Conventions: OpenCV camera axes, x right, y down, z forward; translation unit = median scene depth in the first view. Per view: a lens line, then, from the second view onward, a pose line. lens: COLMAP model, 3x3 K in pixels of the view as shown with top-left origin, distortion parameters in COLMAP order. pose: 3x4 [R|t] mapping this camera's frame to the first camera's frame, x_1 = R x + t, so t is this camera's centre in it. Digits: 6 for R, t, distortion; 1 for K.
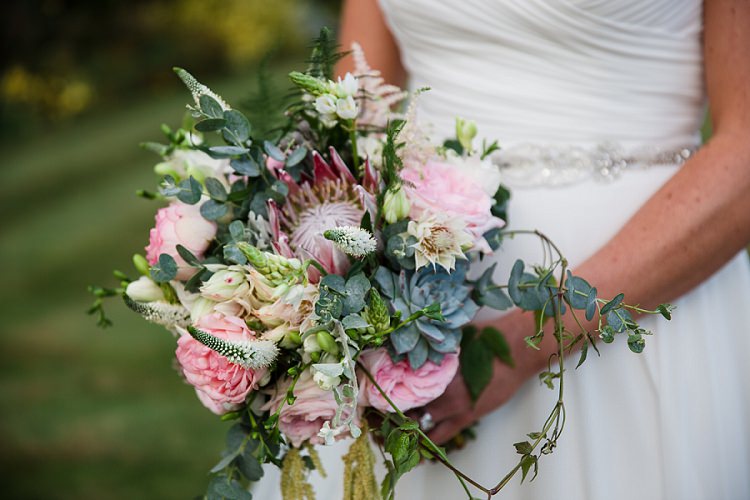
lens RADIAL K [[1525.0, 0, 375.0], [0, 1525.0, 250.0], [0, 0, 1]] dist [0.209786, 0.066524]
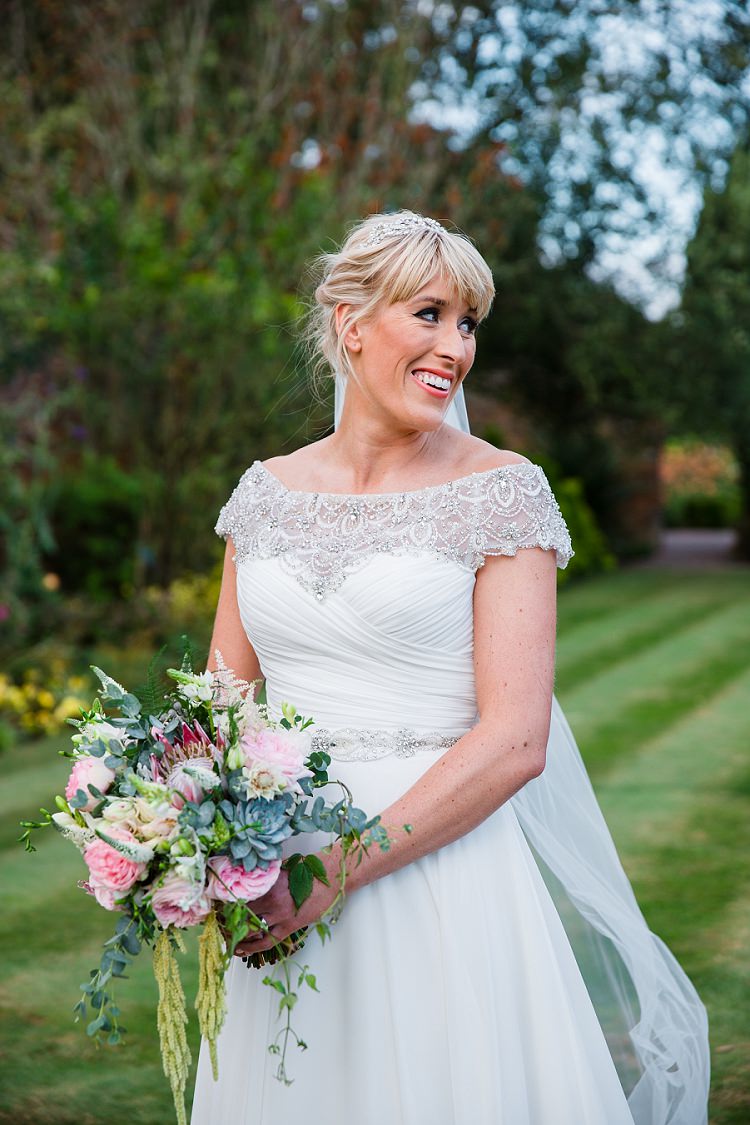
lens RADIAL K [[2188.1, 0, 375.0], [0, 2188.1, 562.5], [0, 0, 1]] dist [0.226664, -0.005249]
pose [[0.999755, 0.014386, 0.016811, 0.108573], [-0.011335, 0.985508, -0.169248, 0.141467], [-0.019002, 0.169016, 0.985430, -1.132066]]
